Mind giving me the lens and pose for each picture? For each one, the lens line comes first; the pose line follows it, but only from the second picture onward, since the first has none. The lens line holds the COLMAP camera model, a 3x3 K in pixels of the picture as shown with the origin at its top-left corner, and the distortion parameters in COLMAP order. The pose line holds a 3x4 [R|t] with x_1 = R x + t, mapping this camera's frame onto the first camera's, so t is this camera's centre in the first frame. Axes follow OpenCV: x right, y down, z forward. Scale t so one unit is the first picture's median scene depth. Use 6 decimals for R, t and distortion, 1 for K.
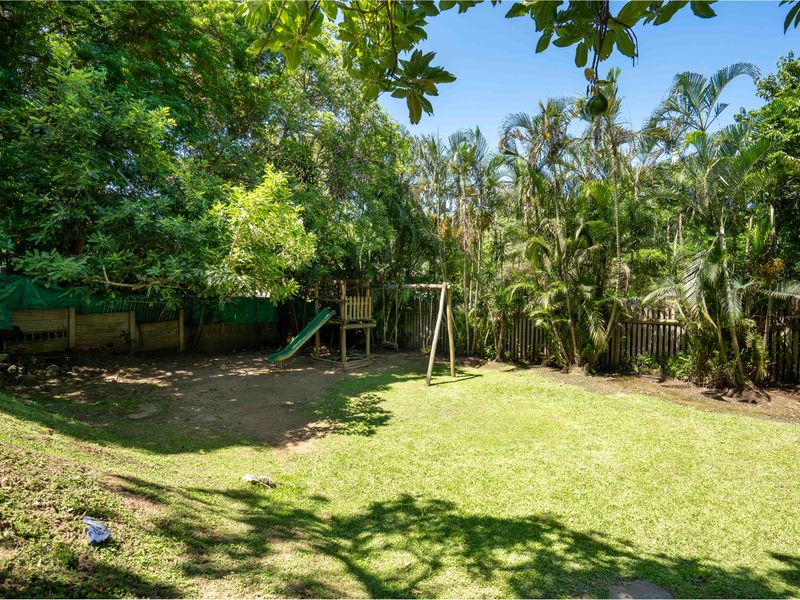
lens RADIAL K [[371.4, 0, 400.0], [0, 371.4, 300.0], [0, 0, 1]] dist [-0.000731, -0.000117]
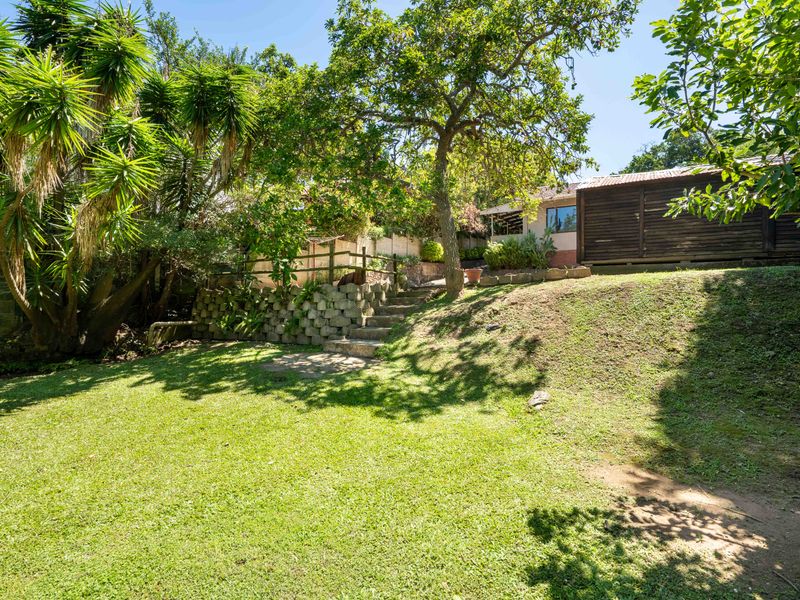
lens RADIAL K [[371.4, 0, 400.0], [0, 371.4, 300.0], [0, 0, 1]] dist [-0.000731, -0.000117]
pose [[-0.994643, -0.008195, -0.103048, 0.195473], [-0.010430, 0.999721, 0.021172, 0.149679], [0.102846, 0.022134, -0.994451, 2.219298]]
